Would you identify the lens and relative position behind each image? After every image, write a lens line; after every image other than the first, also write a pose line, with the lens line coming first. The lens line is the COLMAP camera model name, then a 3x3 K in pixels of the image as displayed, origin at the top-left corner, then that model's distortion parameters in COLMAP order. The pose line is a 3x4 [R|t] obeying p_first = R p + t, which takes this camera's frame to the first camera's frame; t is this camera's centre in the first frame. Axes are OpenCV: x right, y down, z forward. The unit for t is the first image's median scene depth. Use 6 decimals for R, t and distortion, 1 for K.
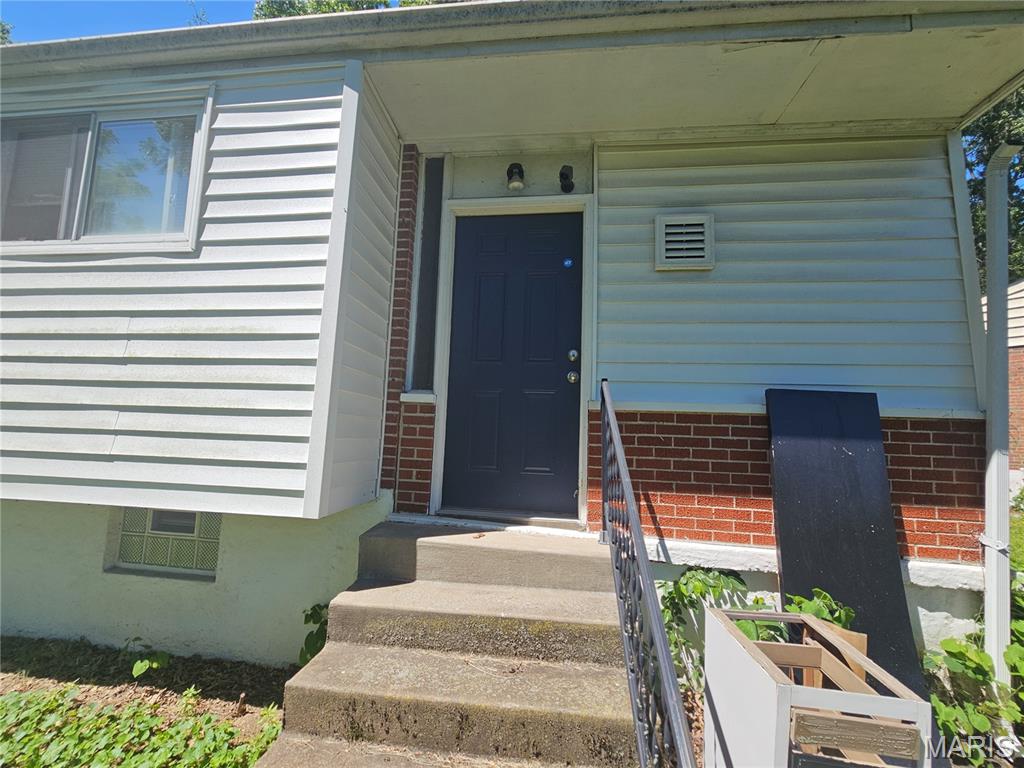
lens RADIAL K [[418.9, 0, 506.8], [0, 418.9, 386.6], [0, 0, 1]] dist [-0.007718, 0.002408]
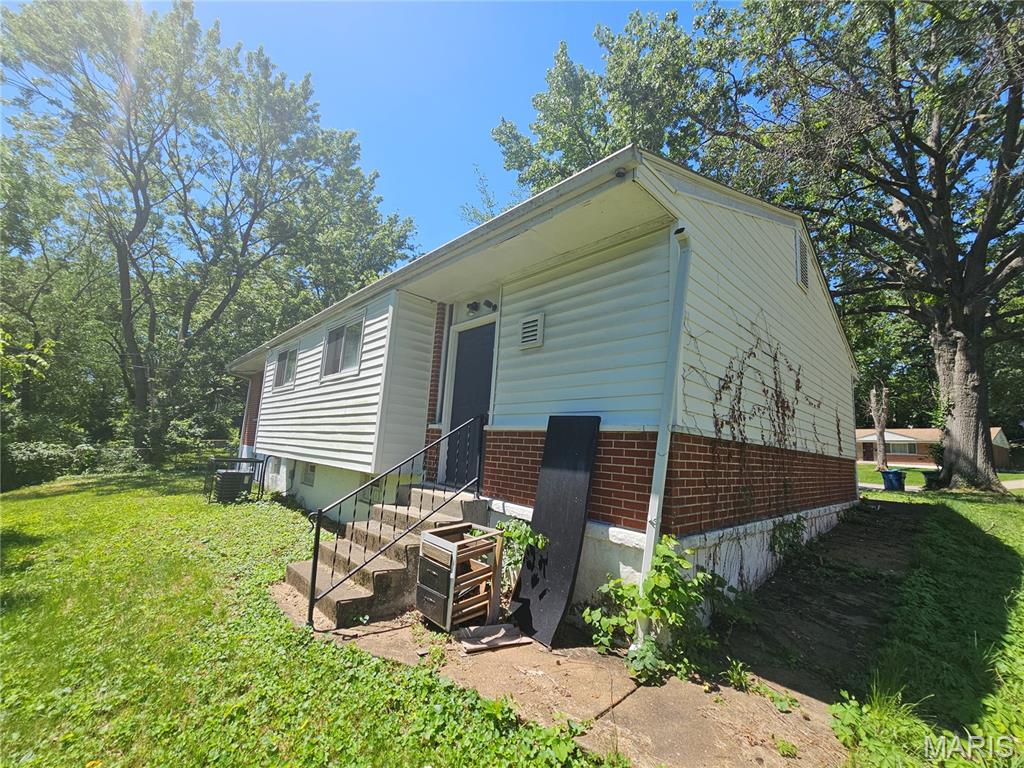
lens RADIAL K [[418.9, 0, 516.1], [0, 418.9, 386.4], [0, 0, 1]] dist [-0.007718, 0.002408]
pose [[0.770041, -0.084573, -0.632364, 1.636764], [0.040261, 0.995641, -0.084131, 0.023924], [0.636723, 0.039325, 0.770089, -0.402075]]
